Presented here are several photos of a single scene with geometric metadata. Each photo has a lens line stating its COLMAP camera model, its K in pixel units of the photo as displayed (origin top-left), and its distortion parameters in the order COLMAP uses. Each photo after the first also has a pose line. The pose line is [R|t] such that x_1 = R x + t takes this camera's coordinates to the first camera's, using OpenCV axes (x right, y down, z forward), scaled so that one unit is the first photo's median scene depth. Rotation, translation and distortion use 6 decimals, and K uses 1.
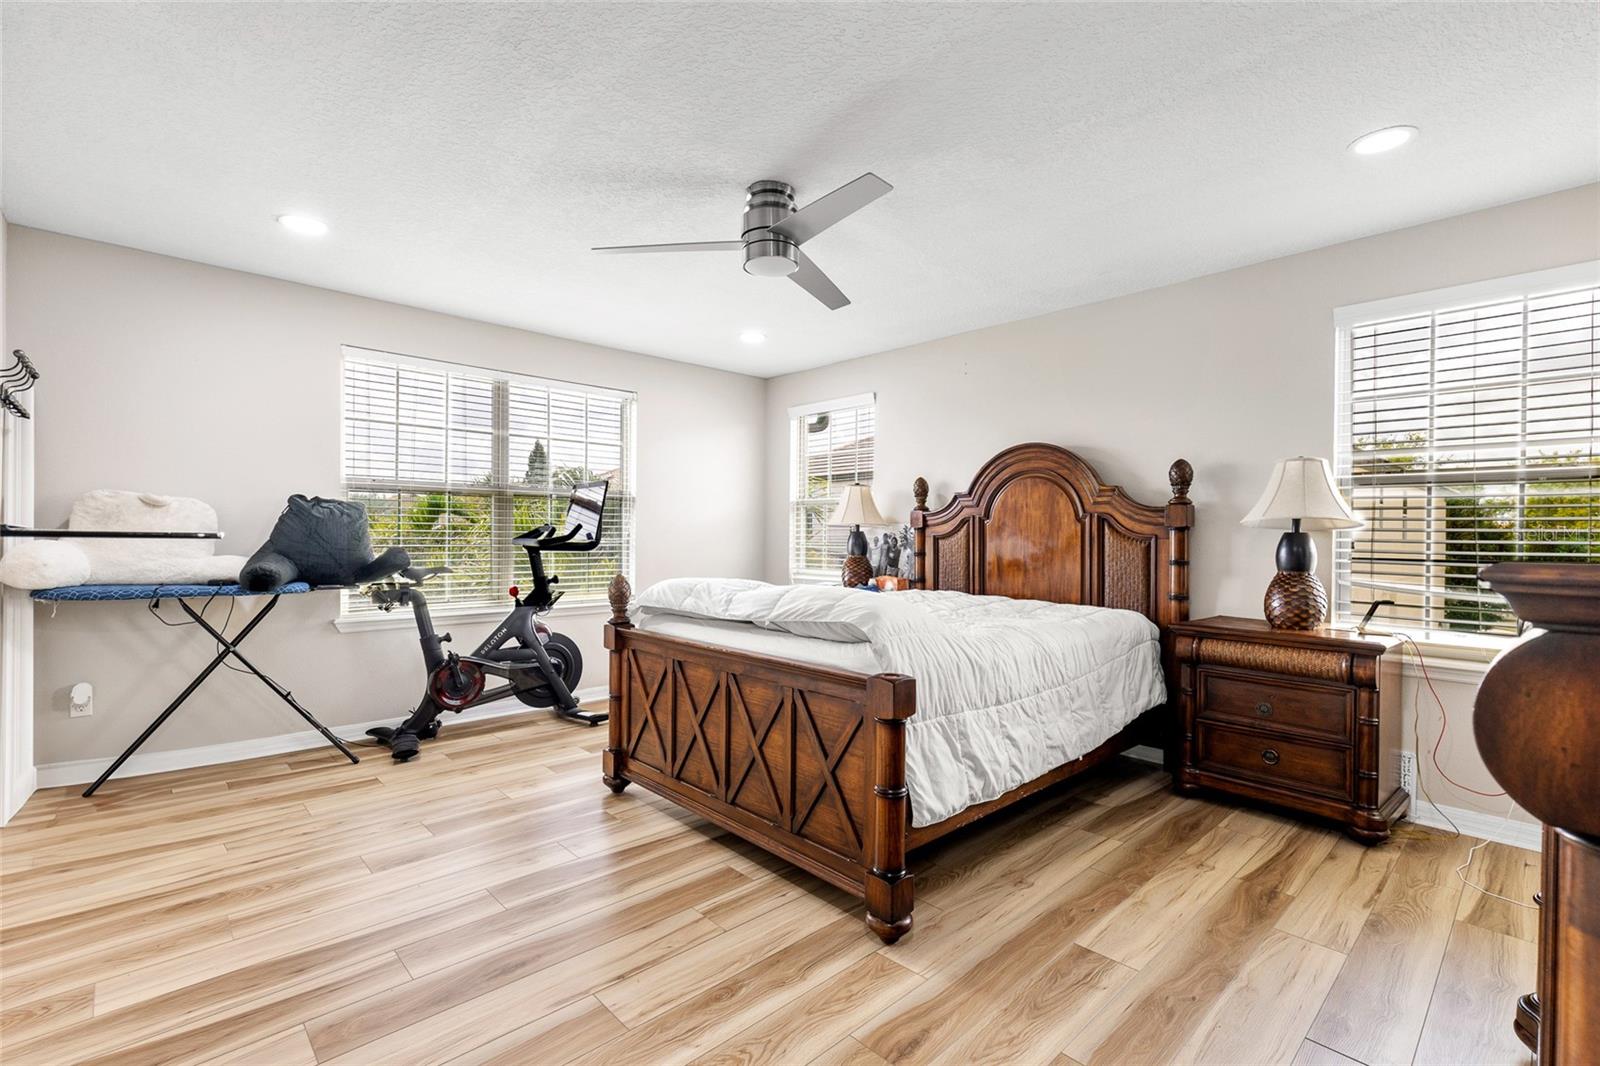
lens RADIAL K [[717.4, 0, 812.8], [0, 717.4, 475.6], [0, 0, 1]] dist [0.001548, -0.000686]
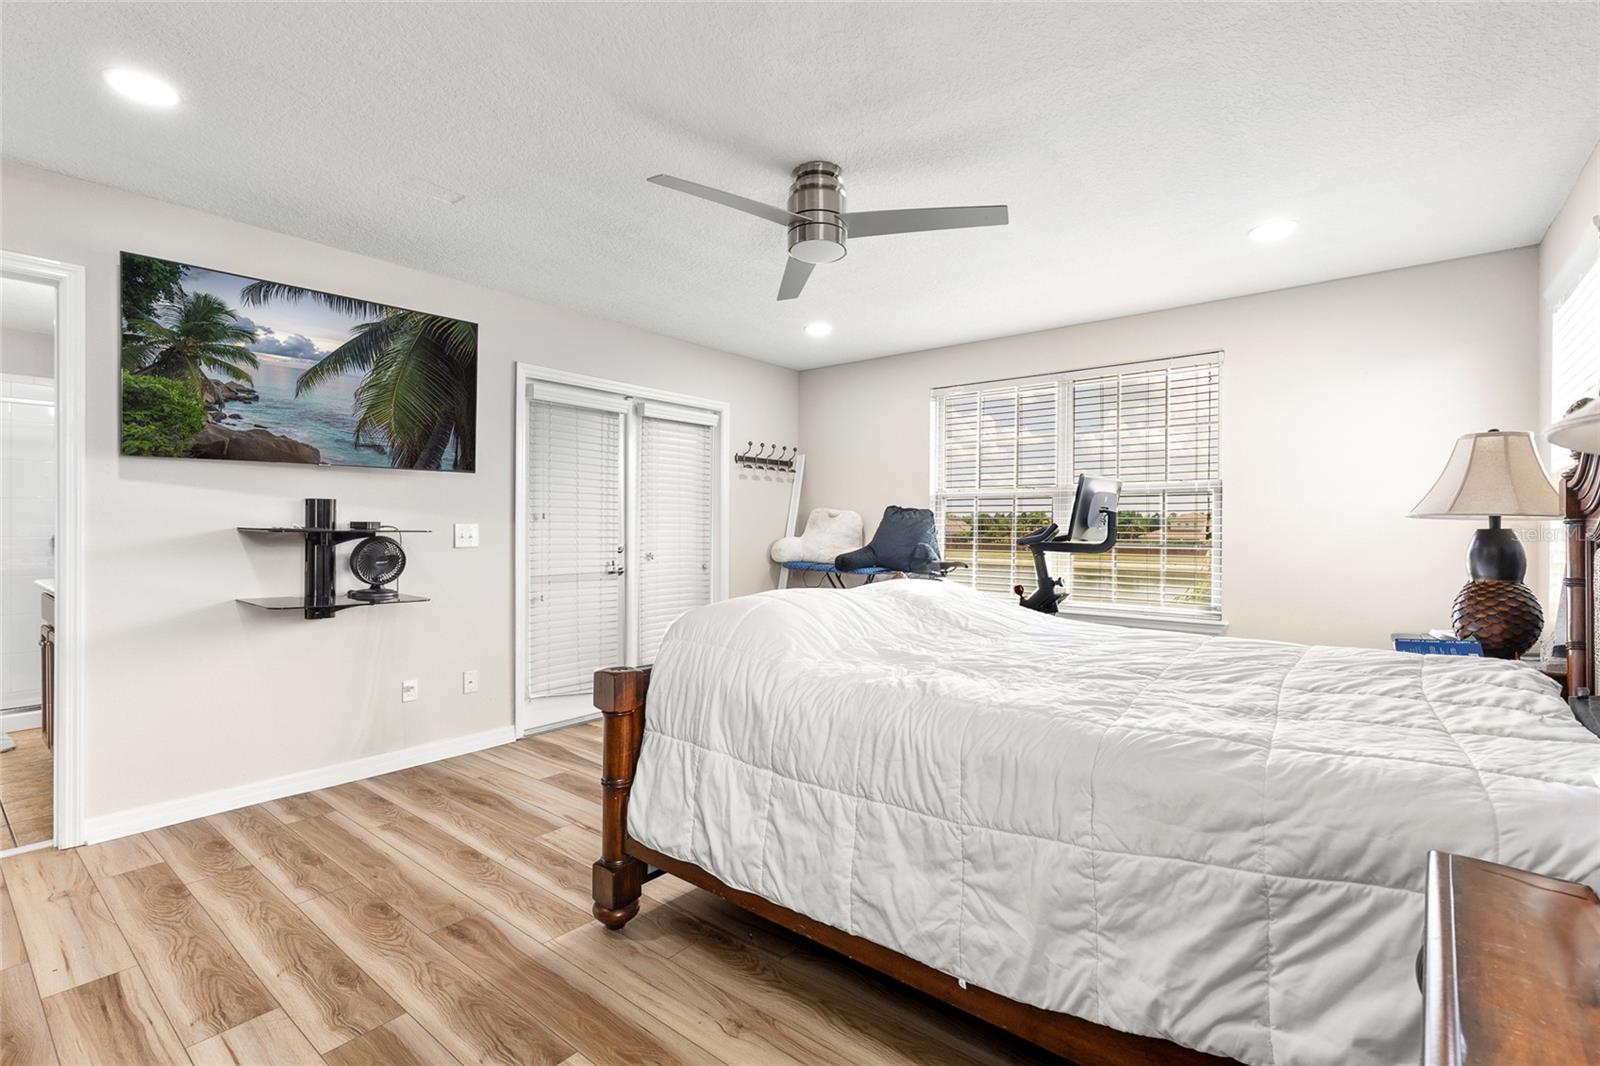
lens RADIAL K [[717.4, 0, 793.2], [0, 717.4, 482.5], [0, 0, 1]] dist [0.001548, -0.000686]
pose [[0.120600, -0.069720, -0.990250, 0.581836], [0.081159, 0.994884, -0.060162, 0.043788], [0.989378, -0.073113, 0.125641, 0.563147]]
